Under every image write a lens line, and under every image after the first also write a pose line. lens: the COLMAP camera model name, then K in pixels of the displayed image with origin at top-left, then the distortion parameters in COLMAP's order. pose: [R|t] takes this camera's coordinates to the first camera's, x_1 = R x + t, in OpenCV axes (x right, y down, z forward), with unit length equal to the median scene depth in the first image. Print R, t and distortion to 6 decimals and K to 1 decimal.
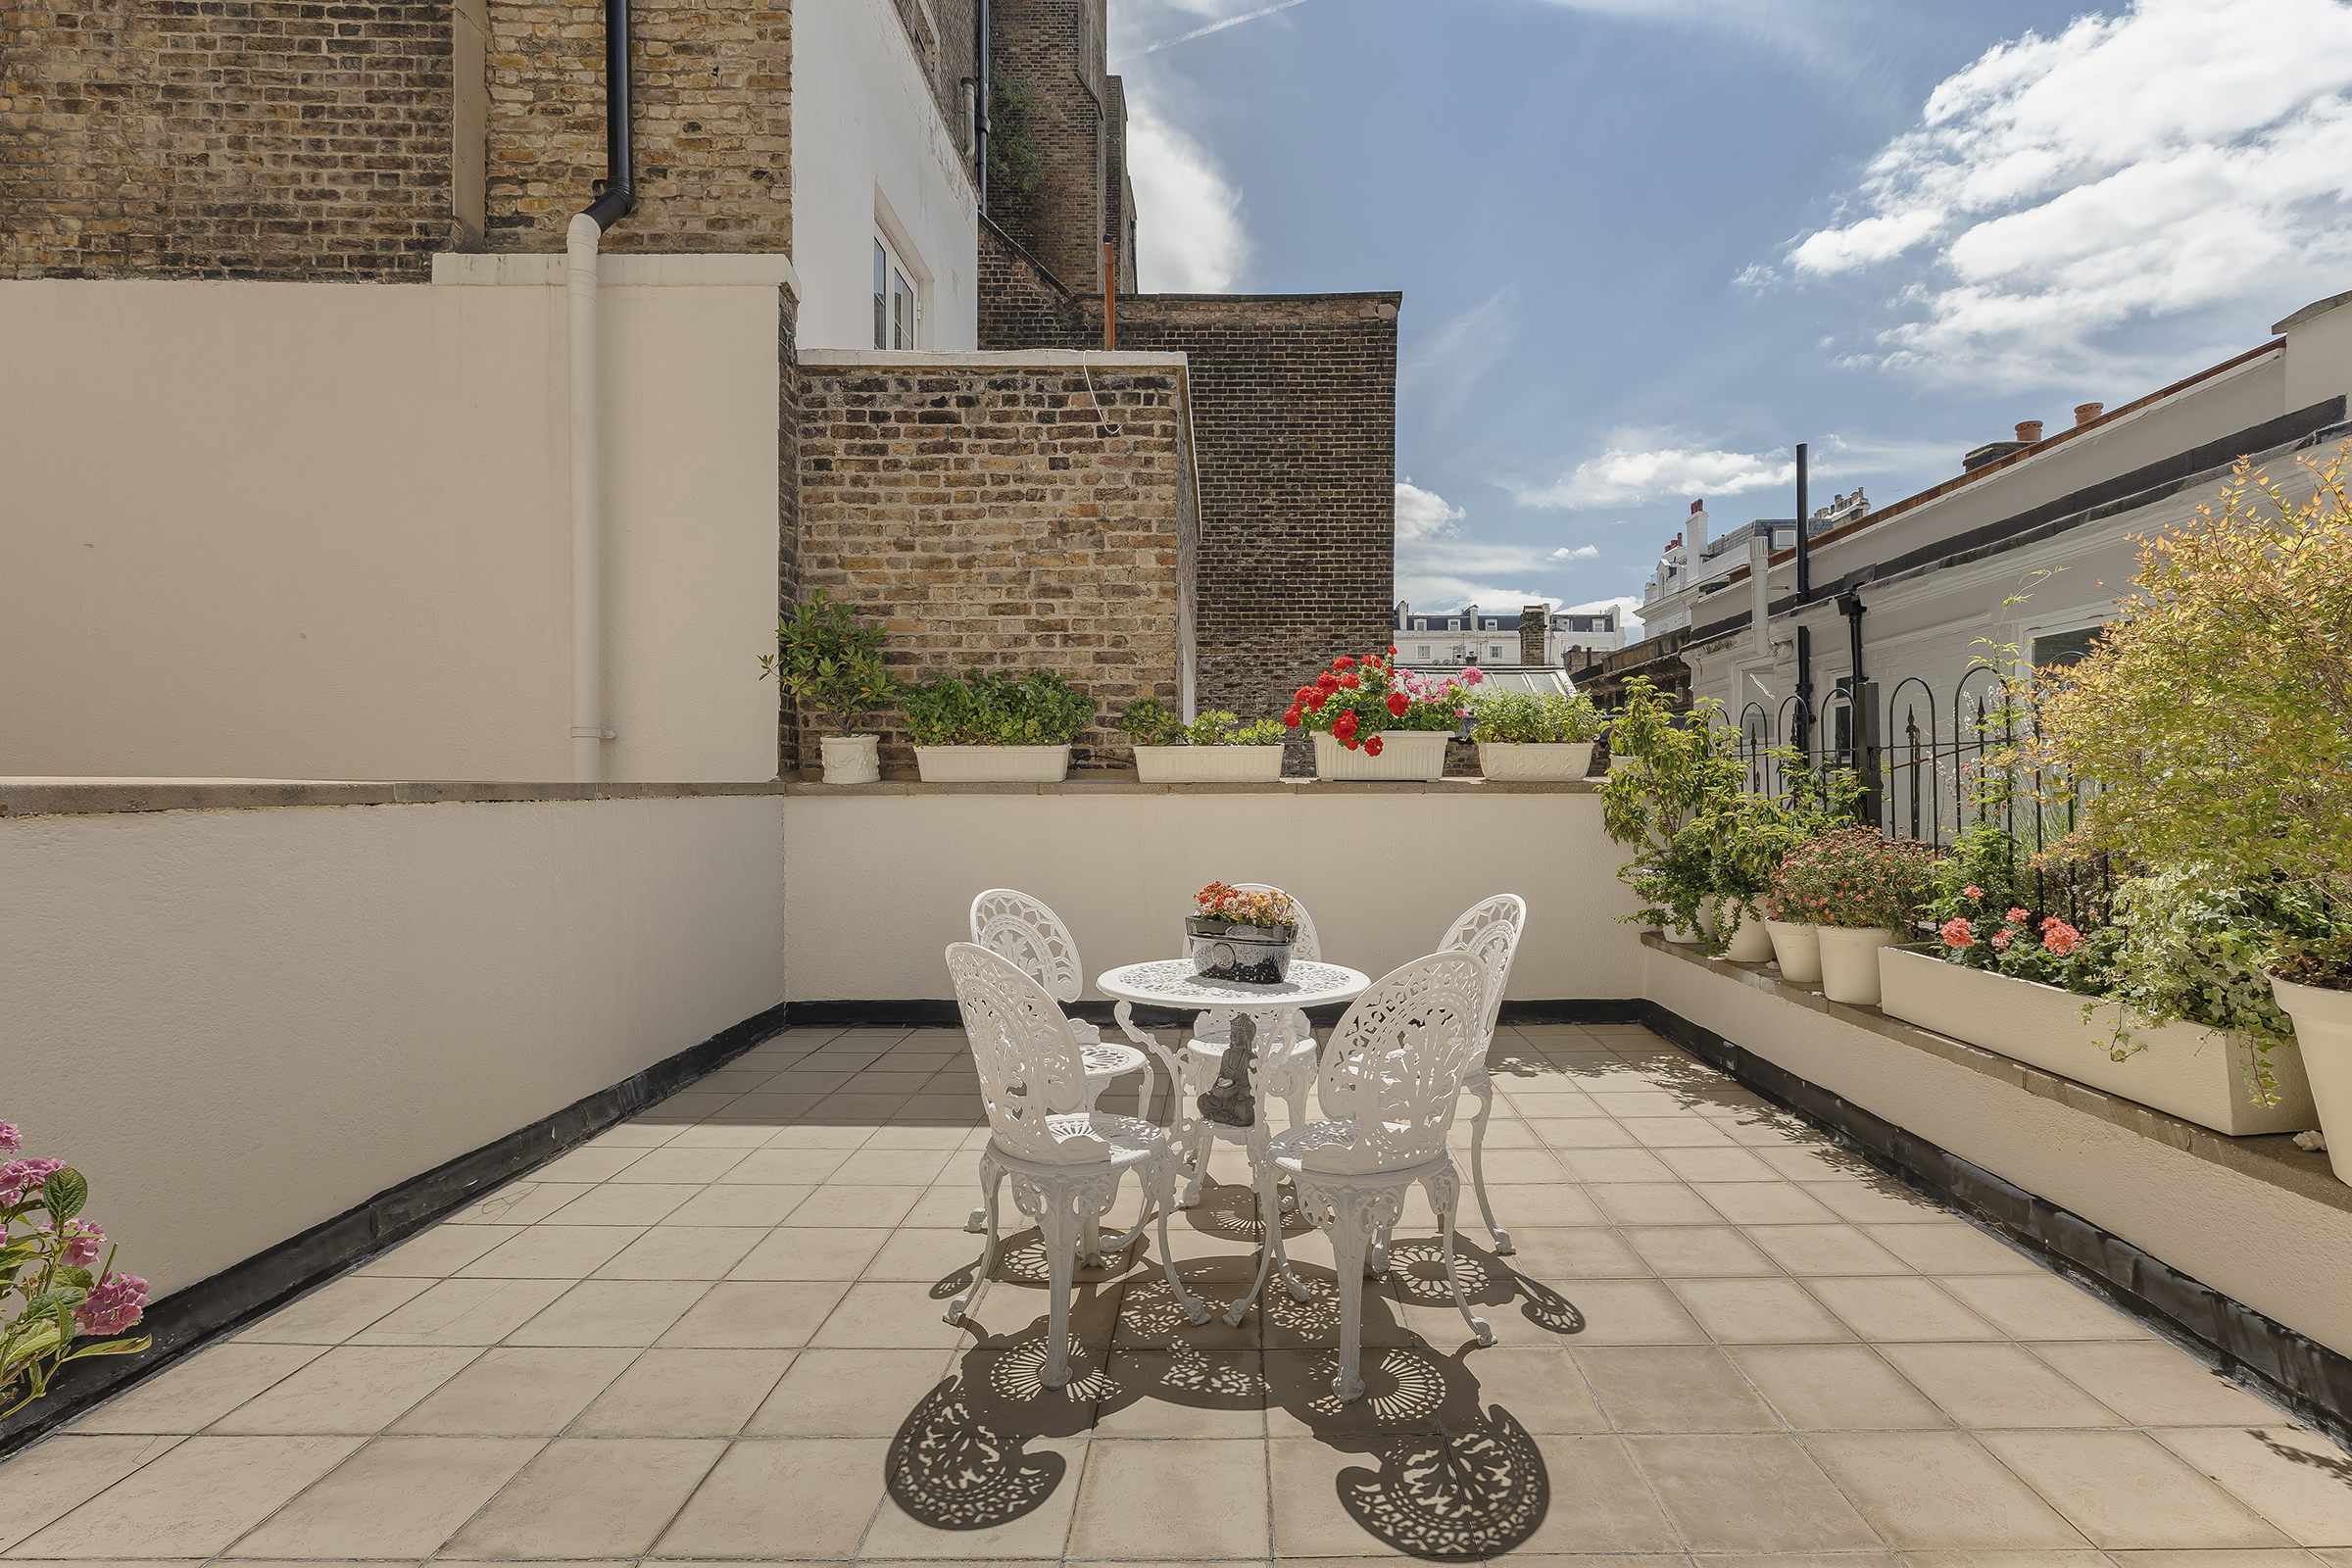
lens RADIAL K [[1139.5, 0, 1245.6], [0, 1139.5, 784.8], [0, 0, 1]] dist [0.002234, -0.000754]
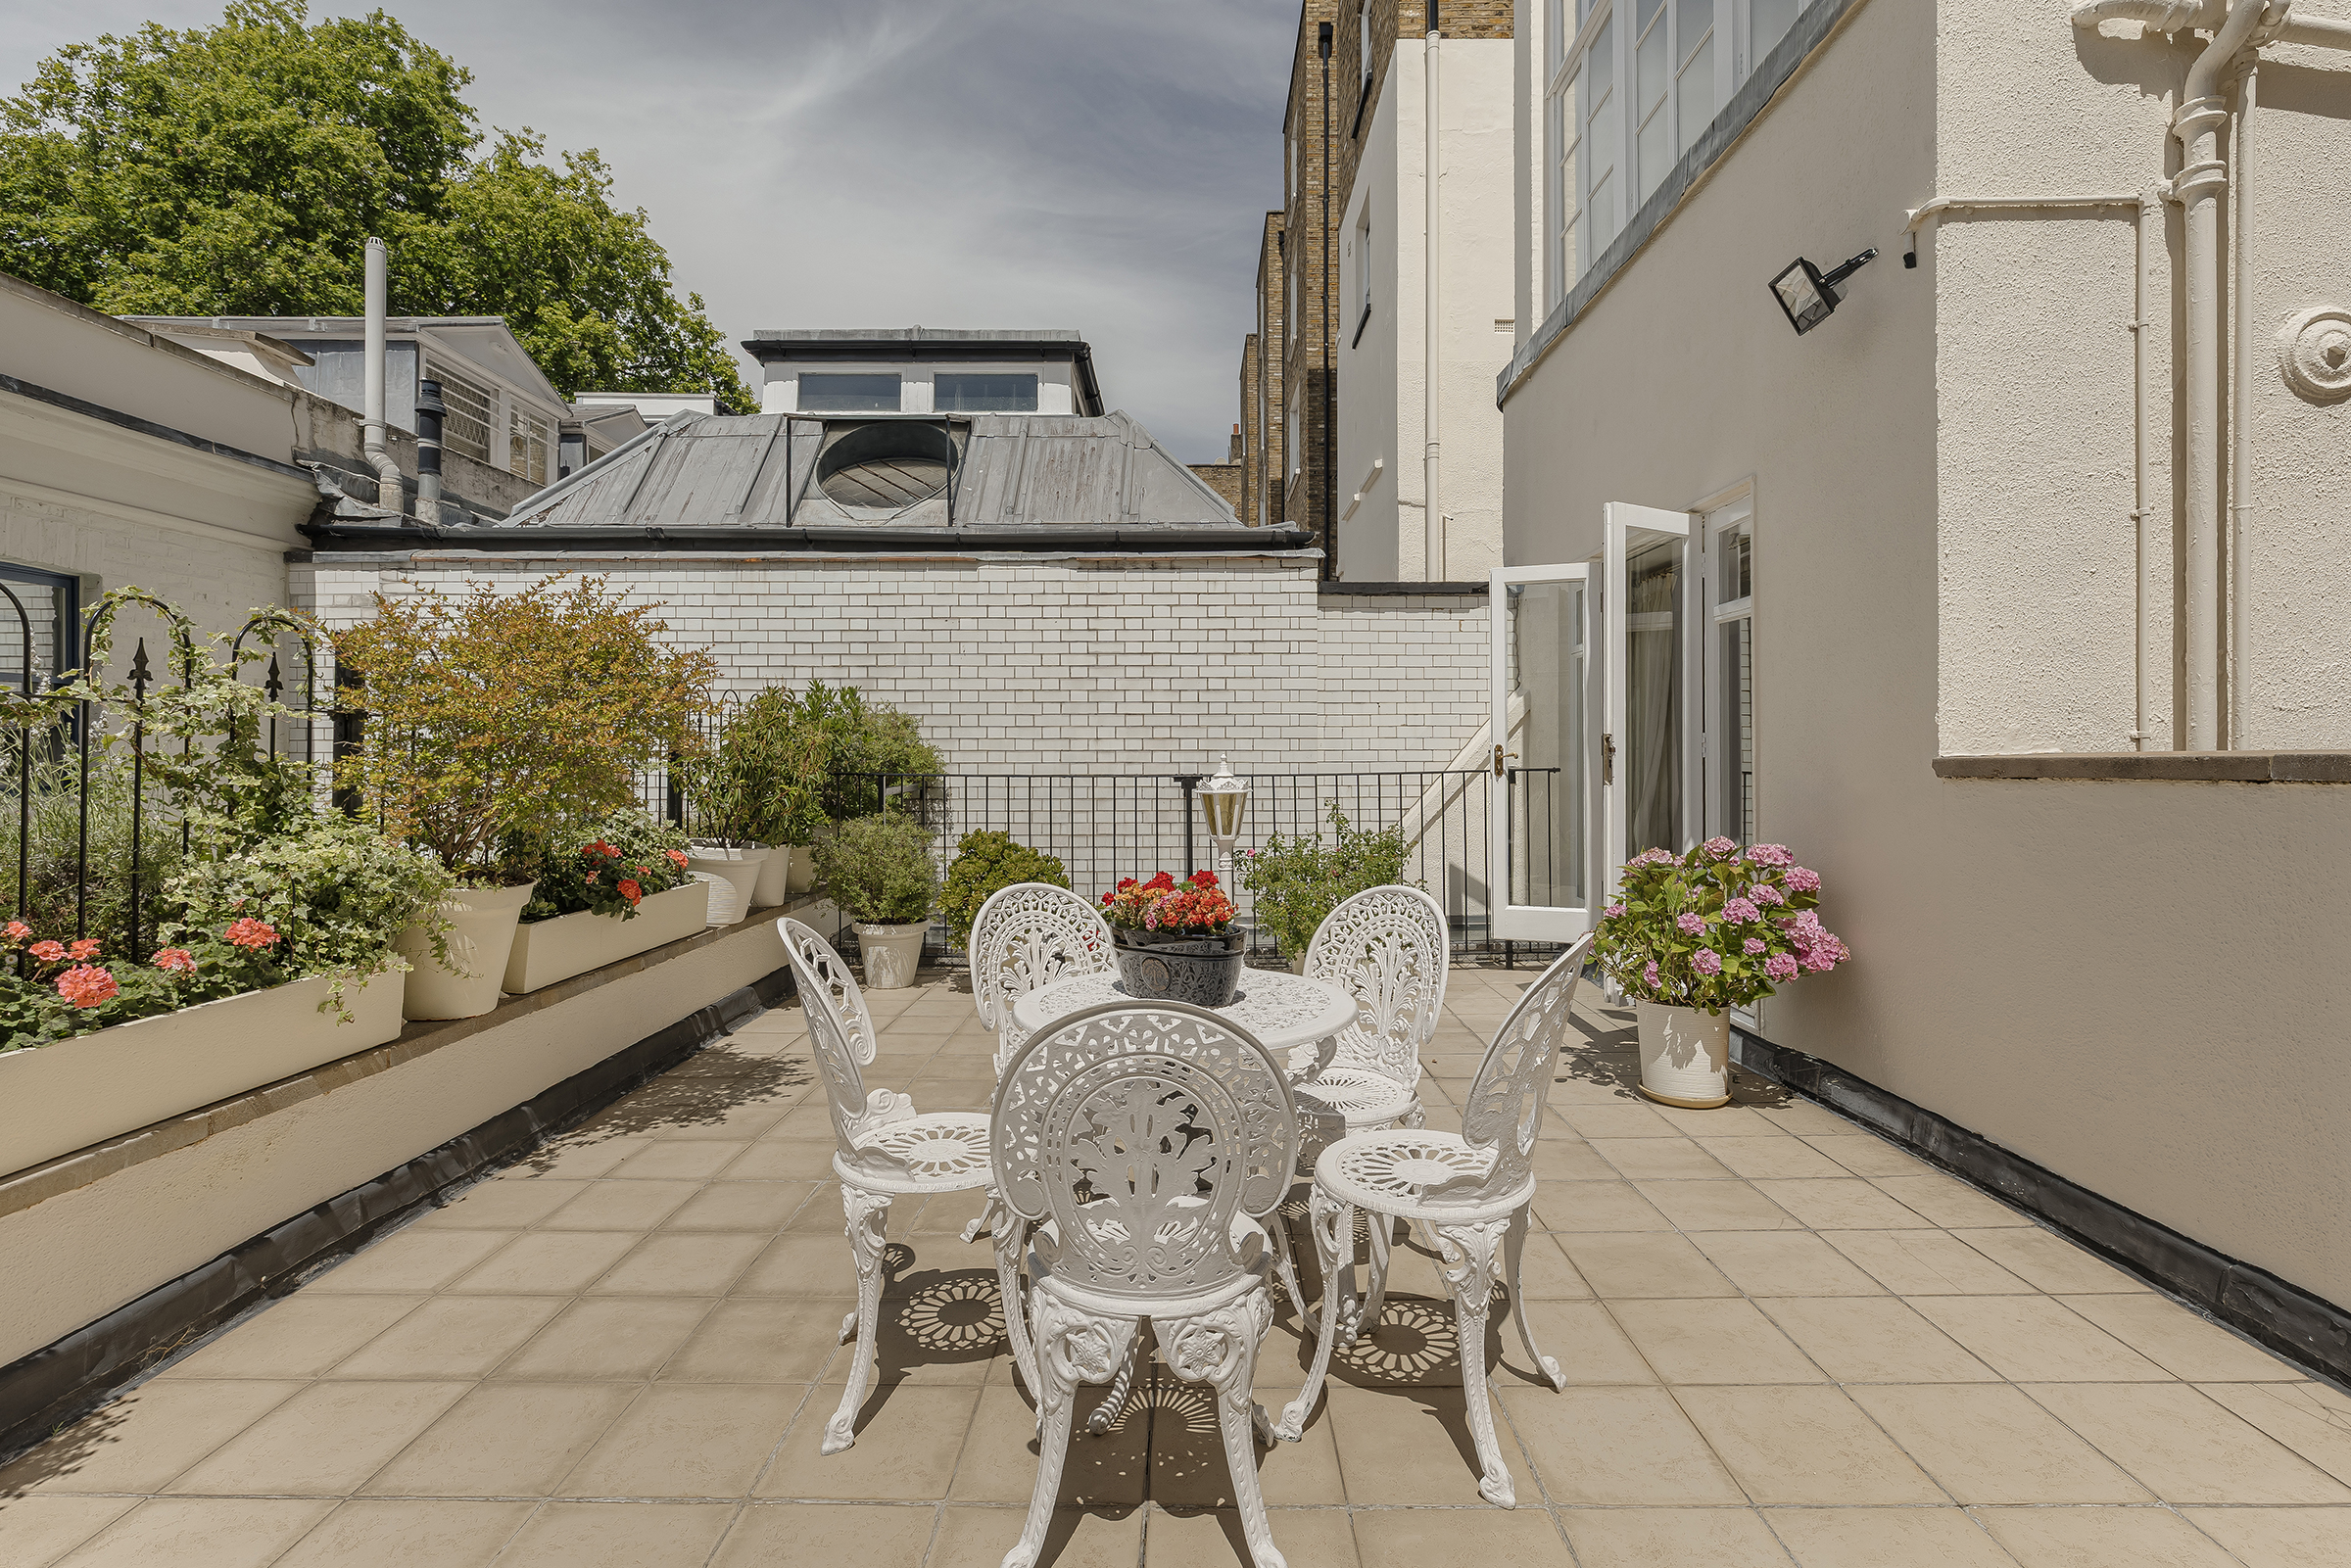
lens RADIAL K [[1083.0, 0, 1200.0], [0, 1083.0, 778.3], [0, 0, 1]] dist [-0.000580, -0.000065]
pose [[-0.999996, 0.002908, -0.000705, -0.009605], [0.002895, 0.999855, 0.016787, 0.000797], [0.000754, 0.016785, -0.999859, 0.834029]]
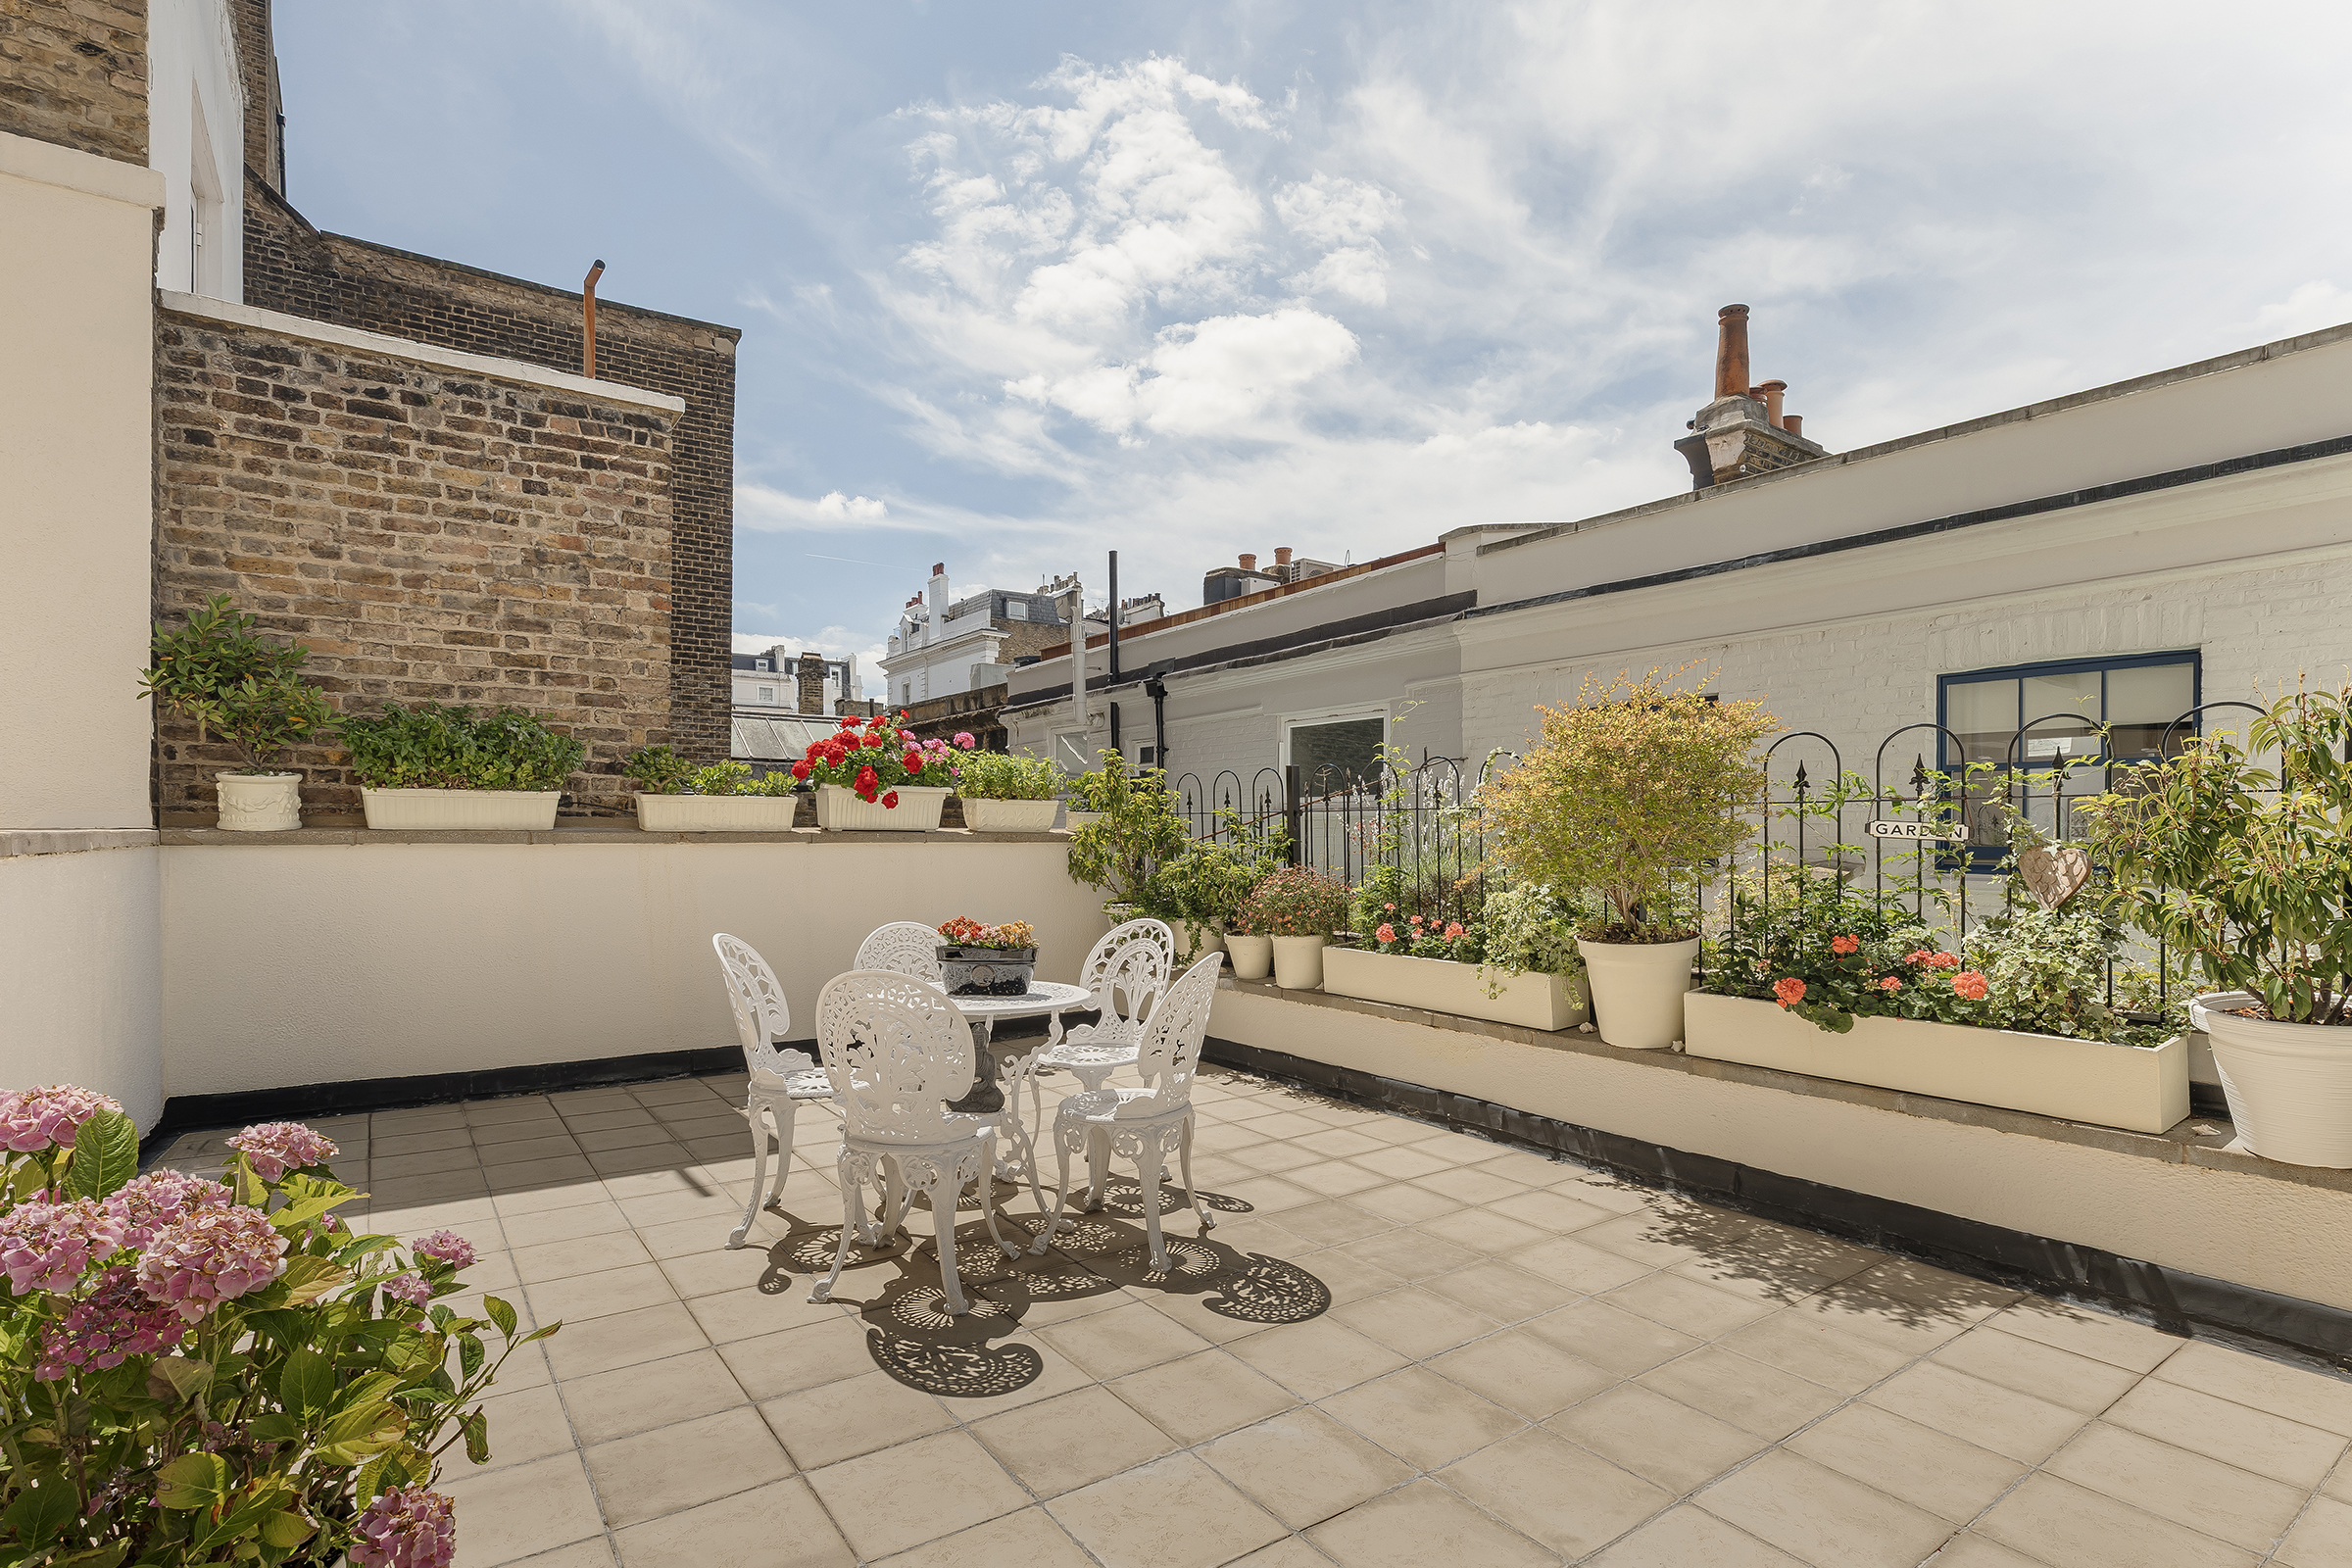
lens RADIAL K [[1146.9, 0, 1183.6], [0, 1146.9, 823.5], [0, 0, 1]] dist [0.001716, -0.000422]
pose [[0.824637, 0.009435, 0.565583, -0.254683], [-0.005359, 0.999946, -0.008867, -0.002306], [-0.565636, 0.004281, 0.824644, -0.070715]]
